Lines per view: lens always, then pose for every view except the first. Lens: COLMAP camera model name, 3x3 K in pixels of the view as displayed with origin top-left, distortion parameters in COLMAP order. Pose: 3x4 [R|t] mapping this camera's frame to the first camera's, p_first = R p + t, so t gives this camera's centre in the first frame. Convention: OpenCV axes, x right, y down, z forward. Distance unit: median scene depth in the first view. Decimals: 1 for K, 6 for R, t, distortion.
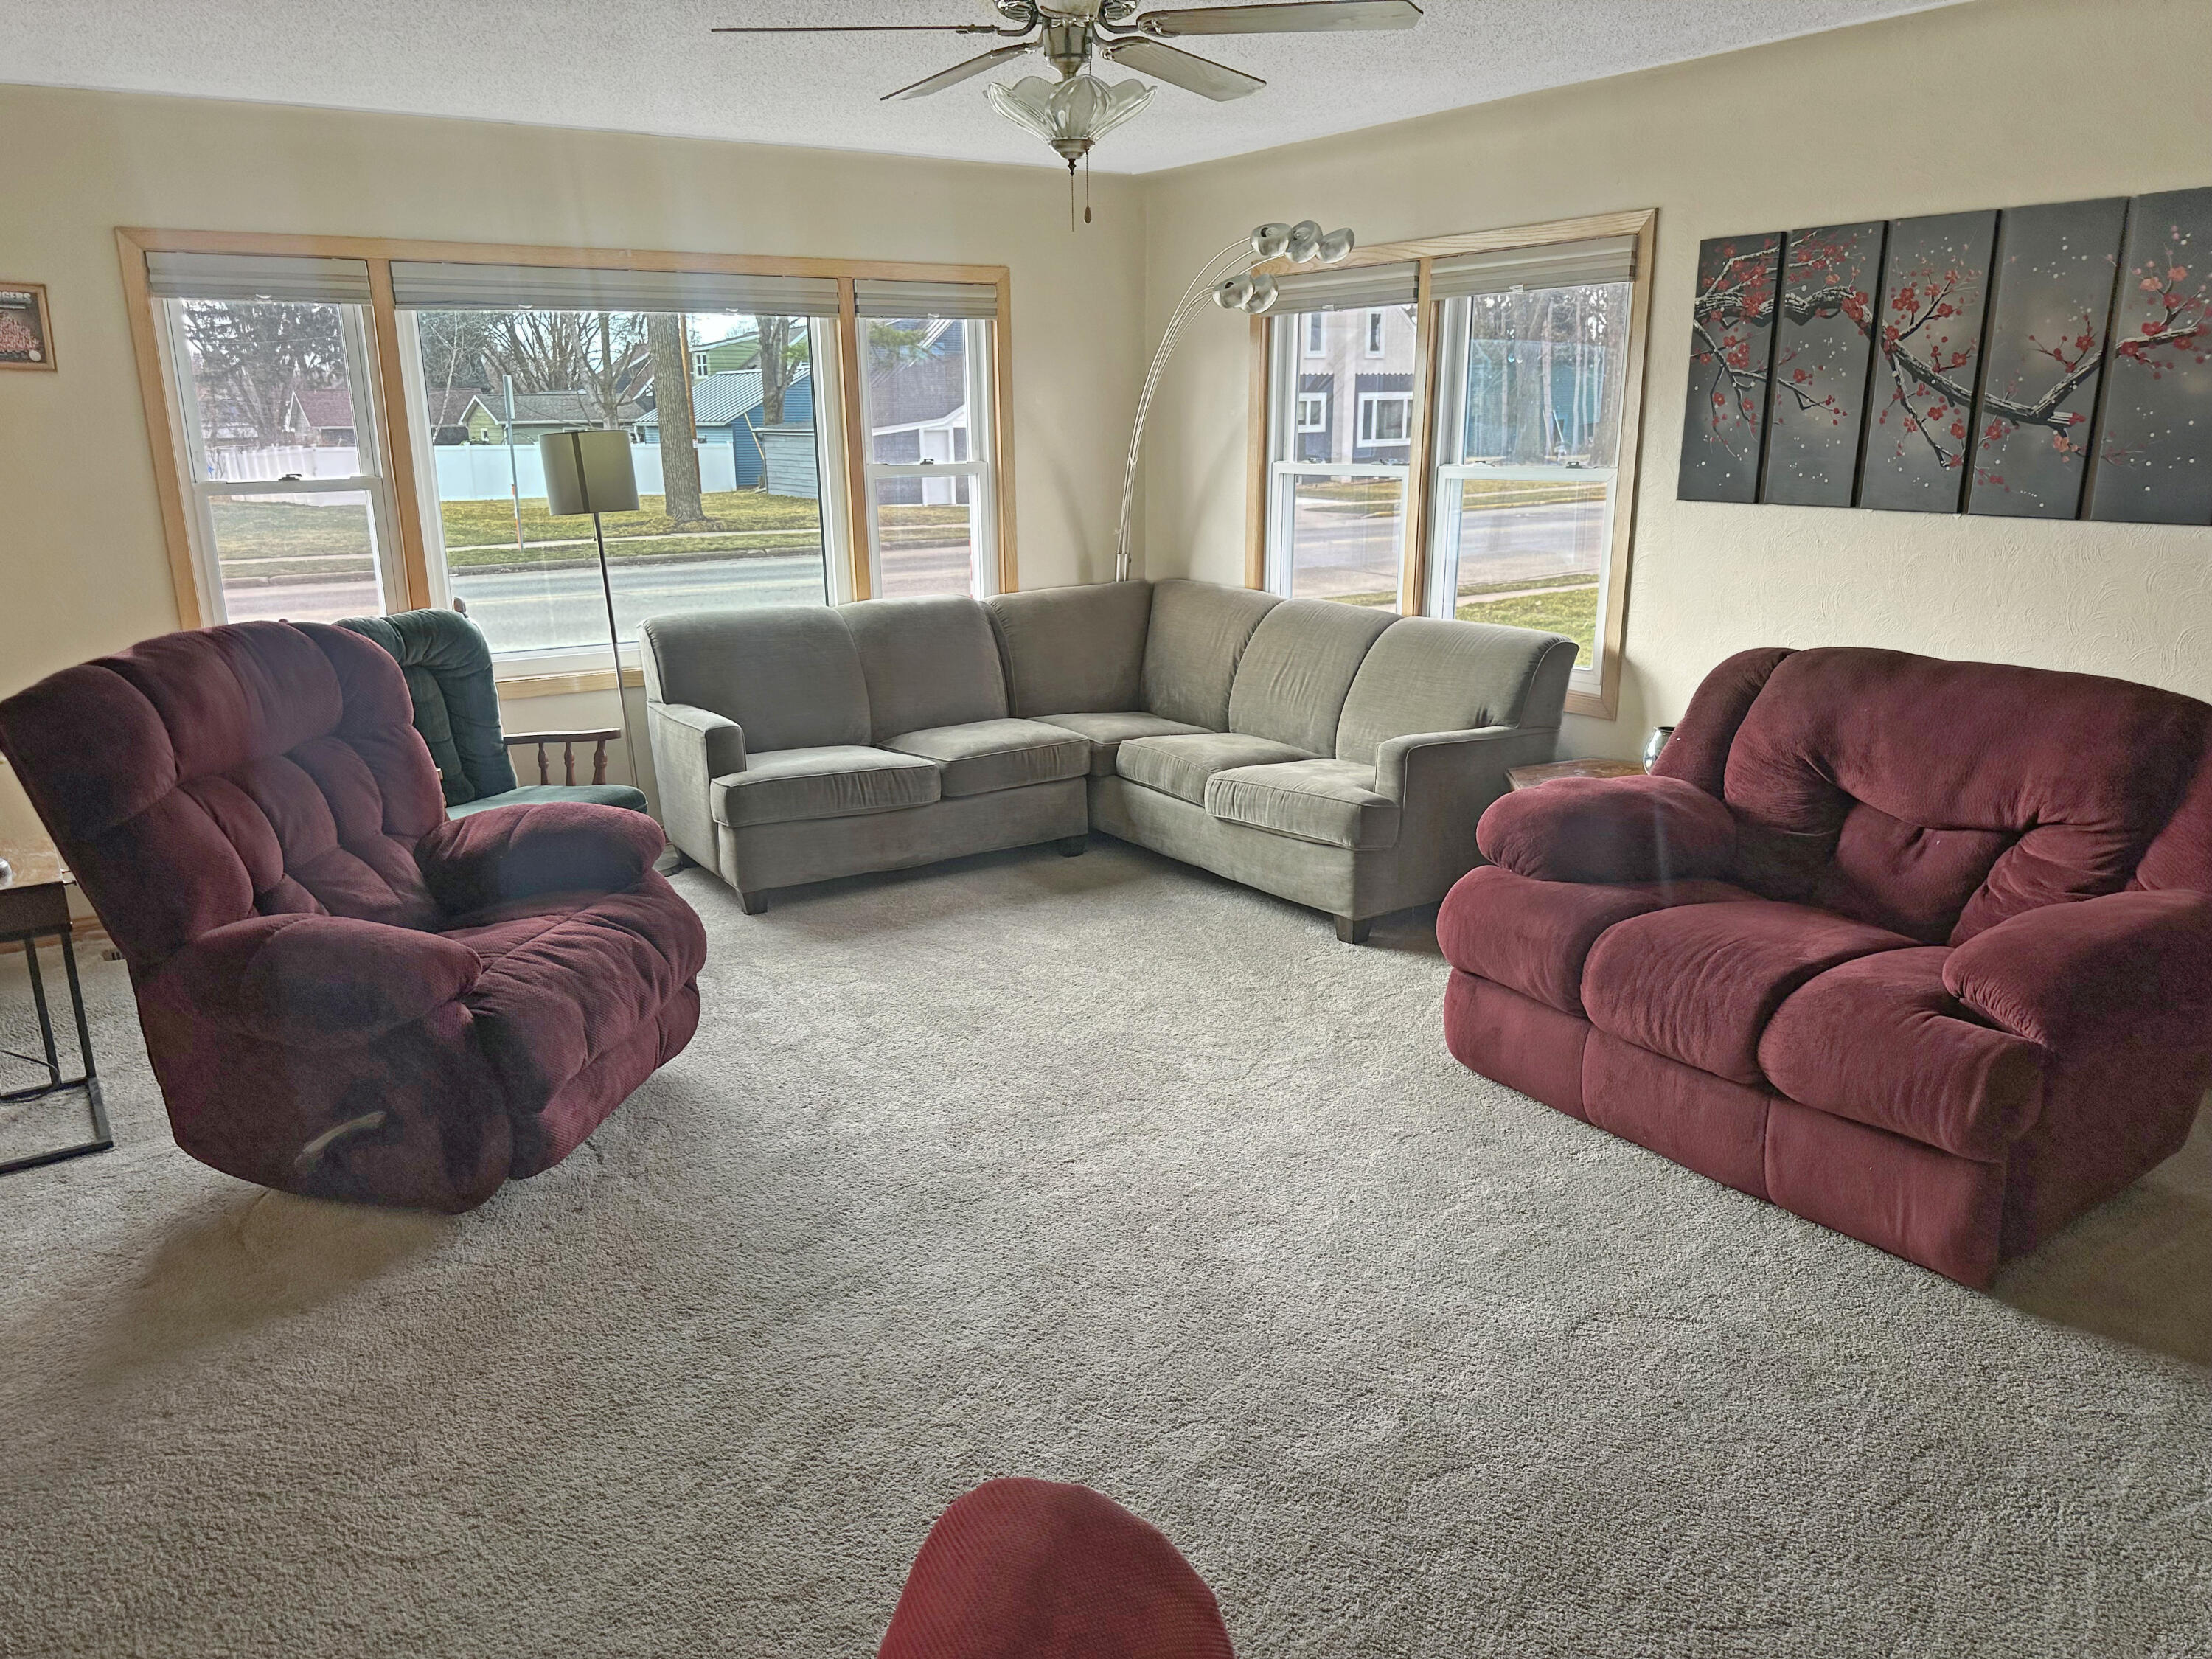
lens RADIAL K [[1550.8, 0, 1106.0], [0, 1550.8, 829.5], [0, 0, 1]] dist [0.001361, 0.000063]
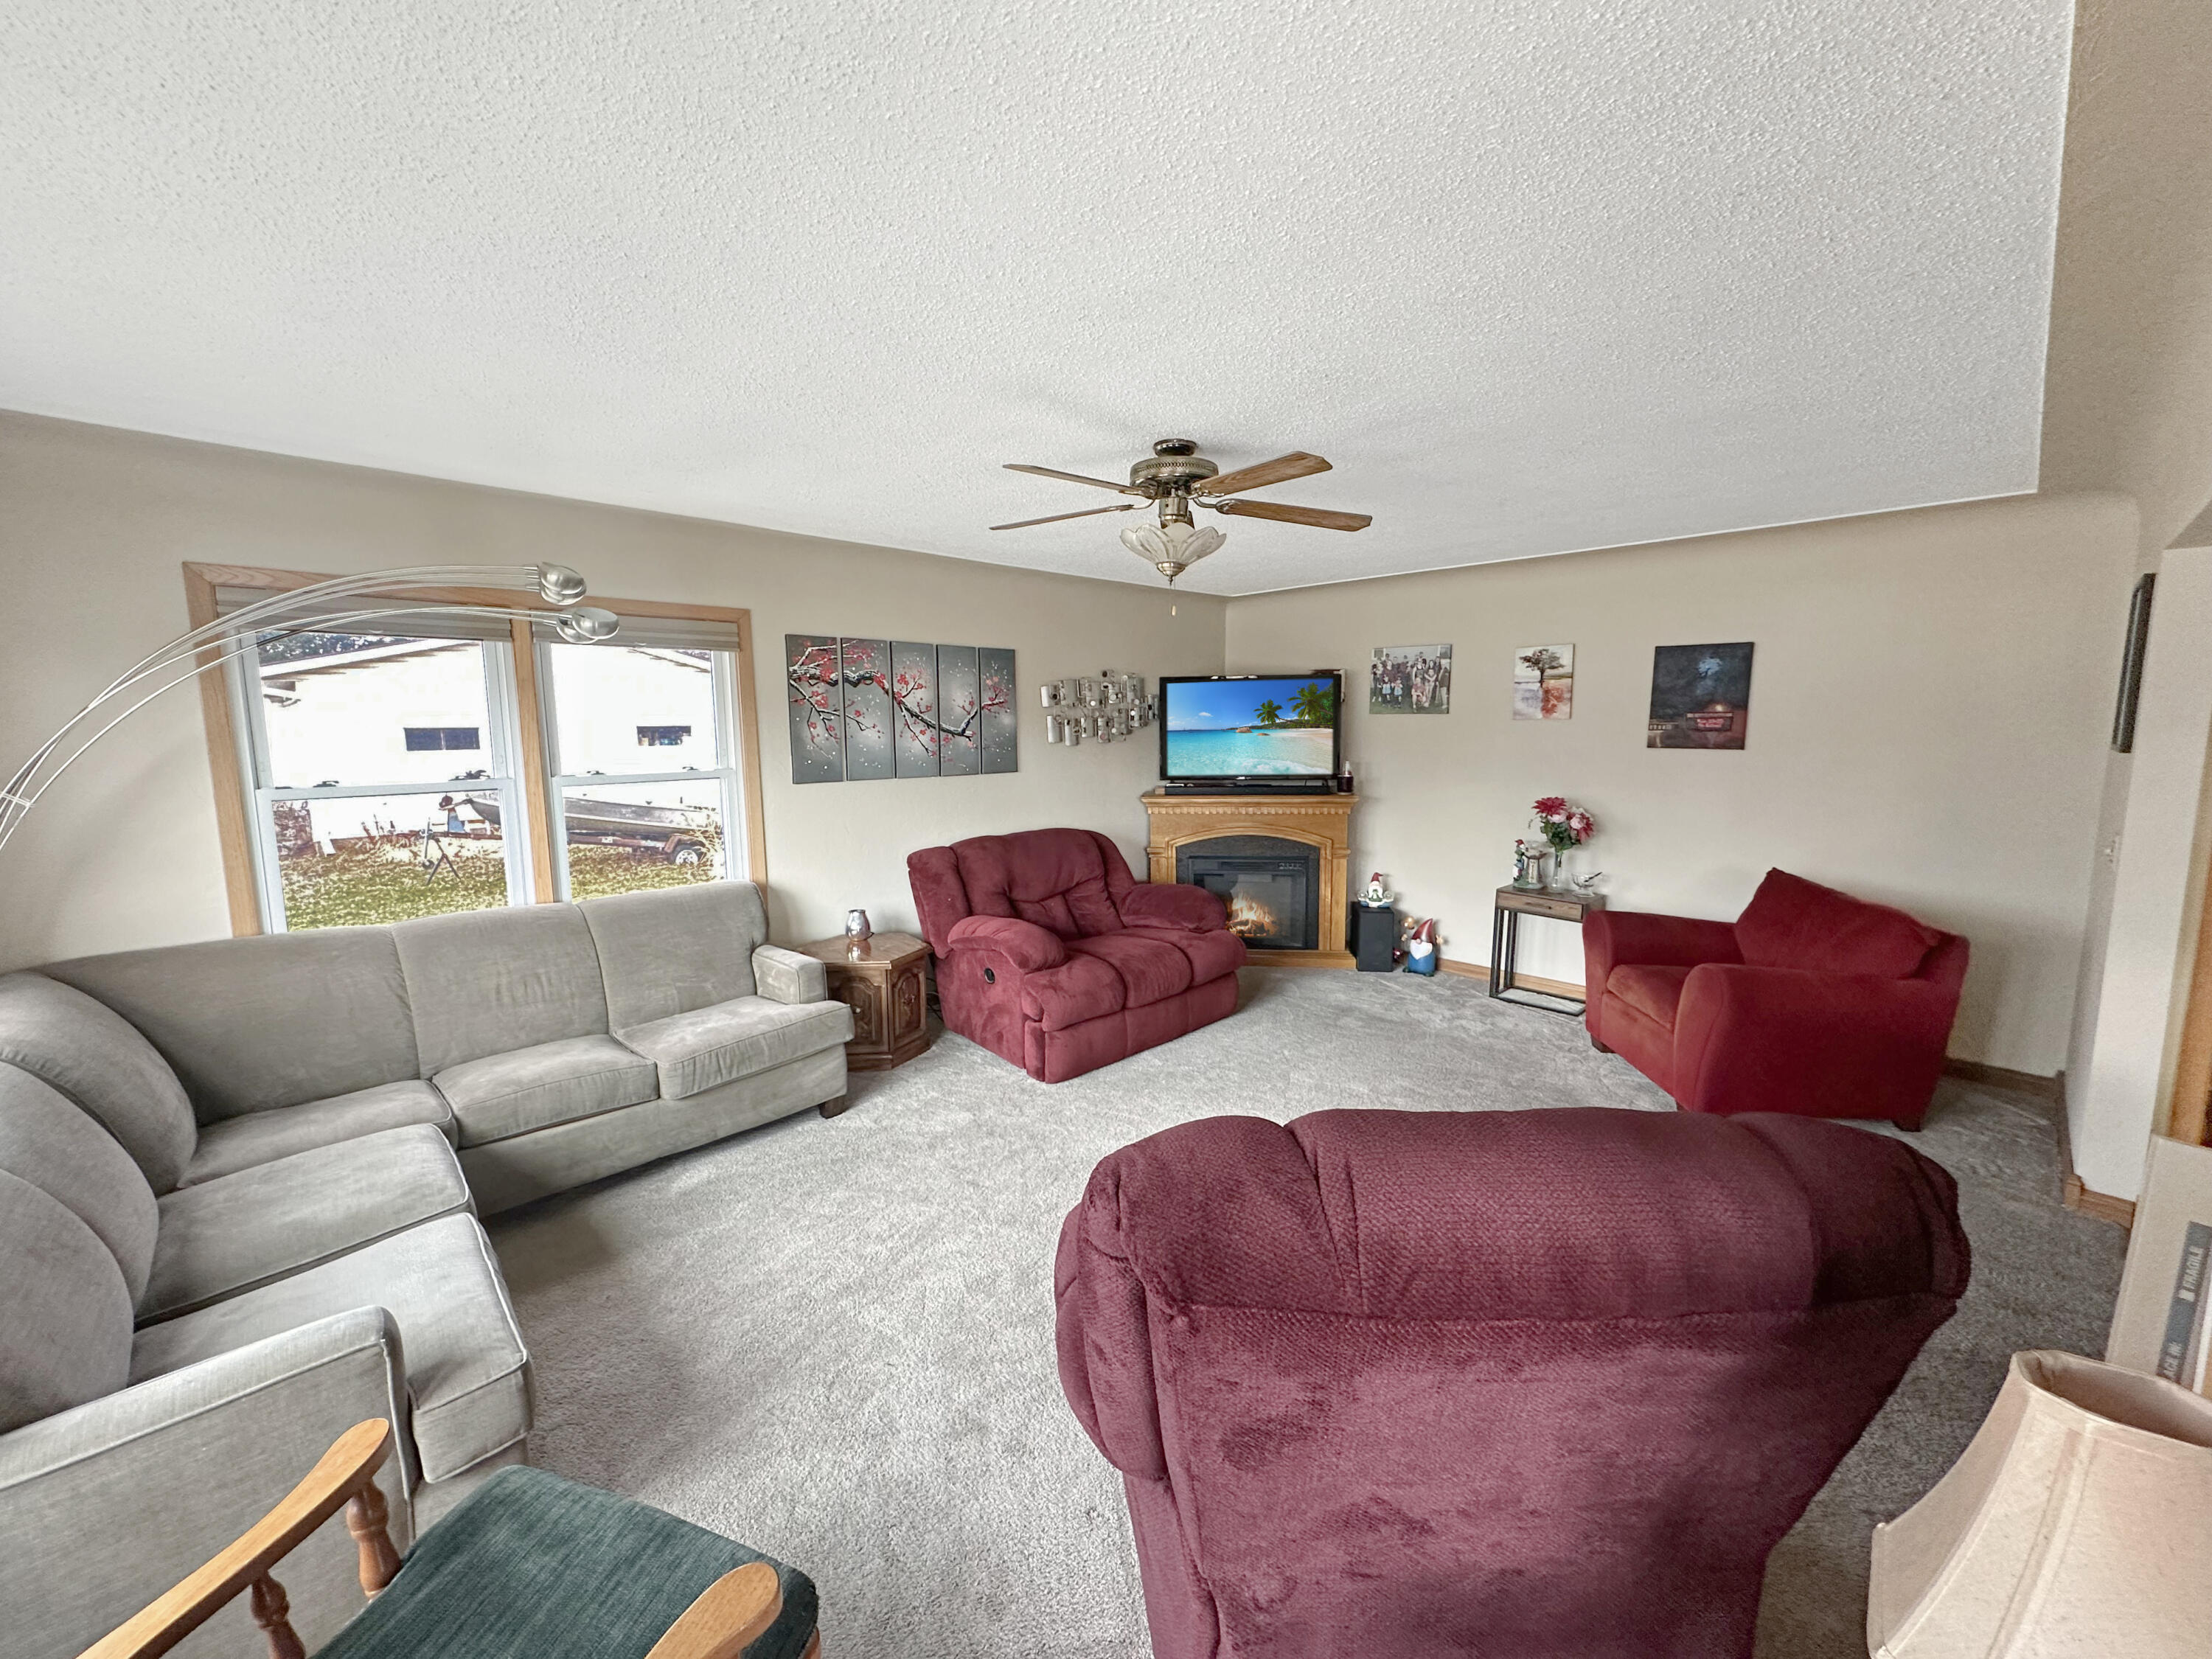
lens RADIAL K [[885.0, 0, 1094.1], [0, 885.0, 832.4], [0, 0, 1]] dist [-0.010382, 0.002761]
pose [[-0.175652, -0.105662, 0.978765, -0.718365], [0.268213, 0.951476, 0.150850, -0.256034], [-0.947211, 0.289015, -0.138789, 0.980932]]
